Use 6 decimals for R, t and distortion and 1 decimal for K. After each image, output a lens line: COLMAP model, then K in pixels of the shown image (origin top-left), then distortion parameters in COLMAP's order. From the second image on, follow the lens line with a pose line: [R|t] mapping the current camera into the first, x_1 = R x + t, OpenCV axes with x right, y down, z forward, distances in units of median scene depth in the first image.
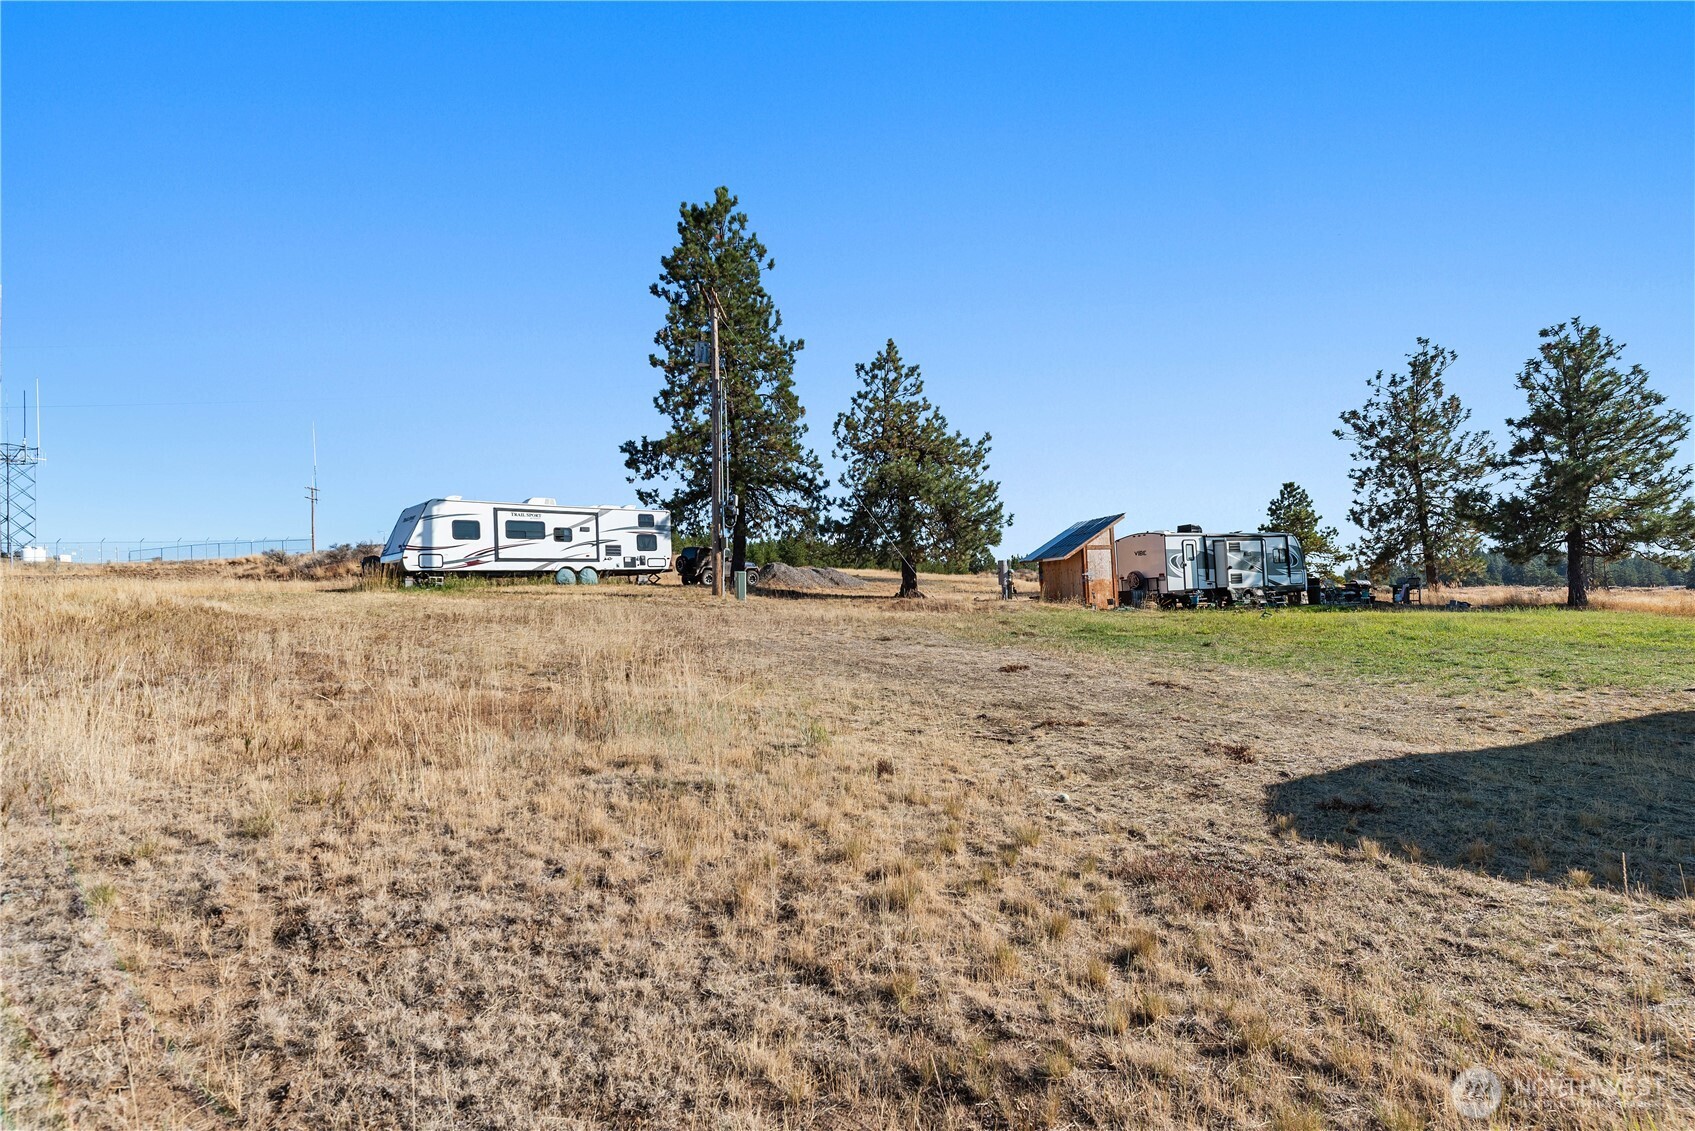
lens RADIAL K [[747.4, 0, 841.4], [0, 747.4, 576.6], [0, 0, 1]] dist [0.010044, -0.000256]
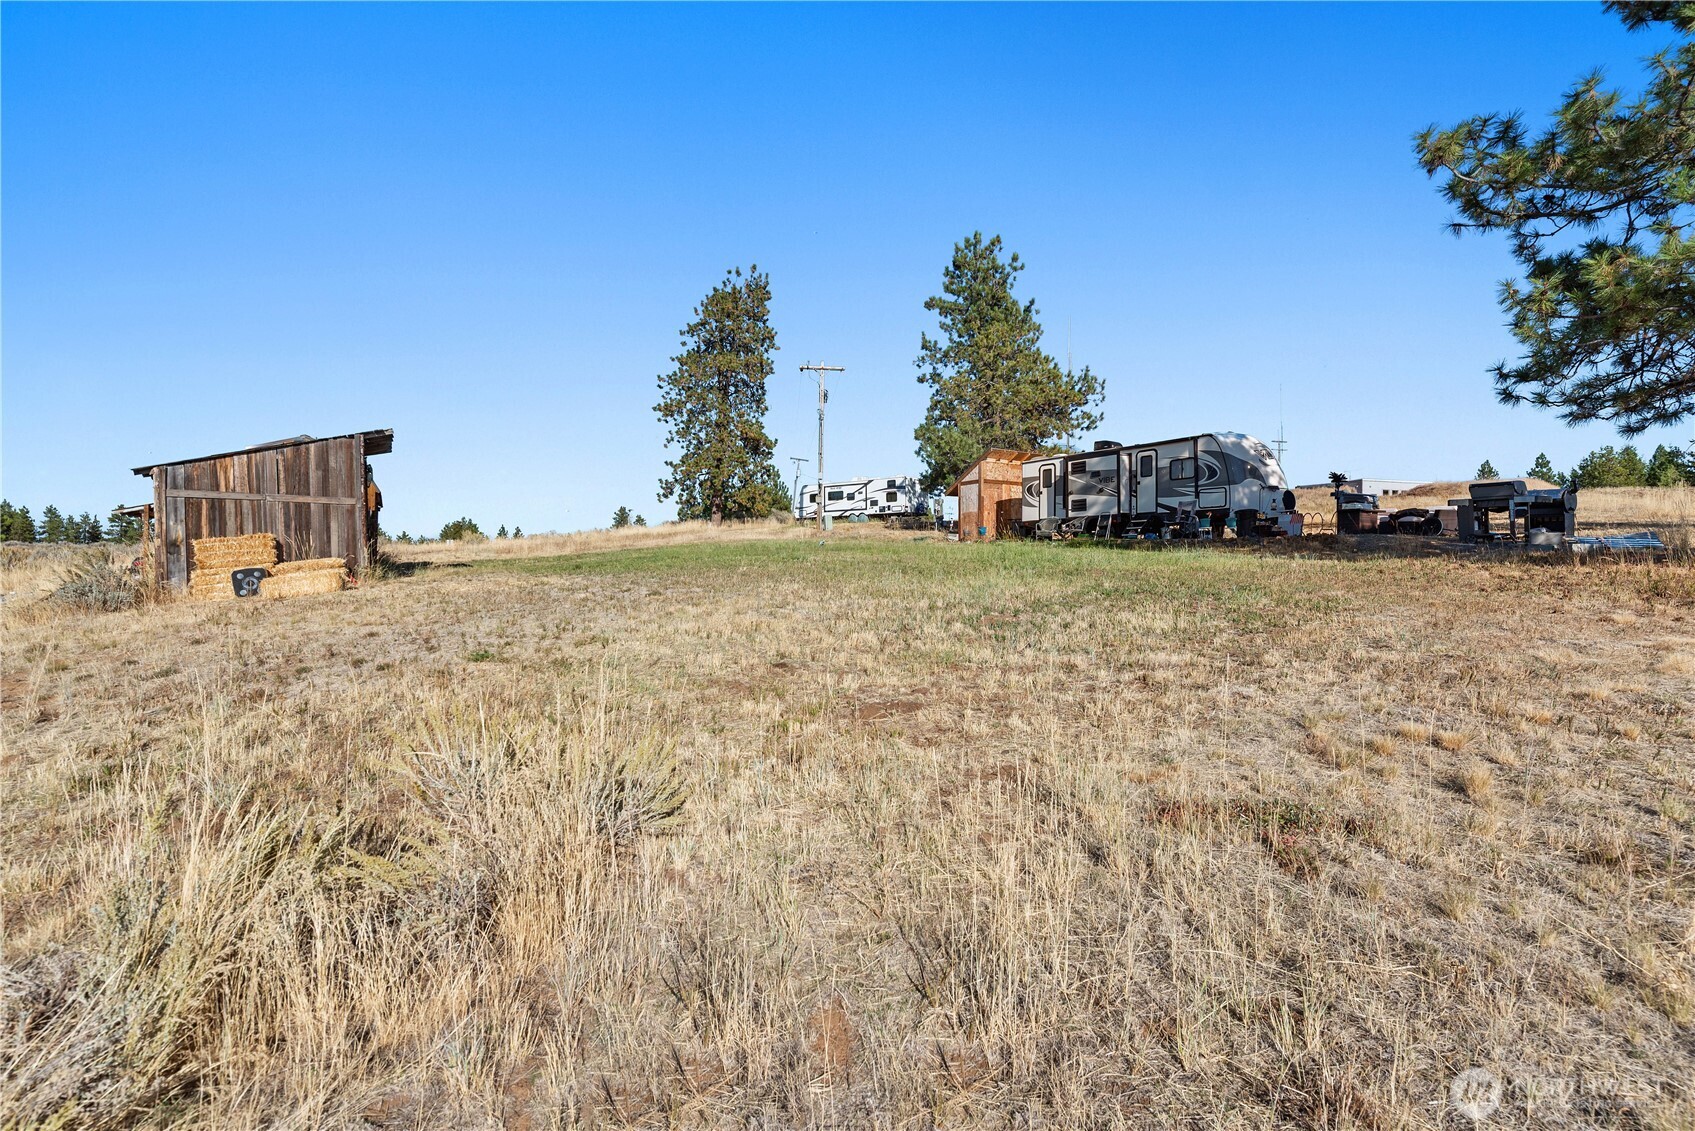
lens RADIAL K [[747.4, 0, 846.6], [0, 747.4, 560.1], [0, 0, 1]] dist [0.010044, -0.000256]
pose [[0.134965, 0.037931, -0.990124, 1.399696], [0.018922, 0.998986, 0.040850, 0.025487], [0.990670, -0.024248, 0.134110, 0.674150]]
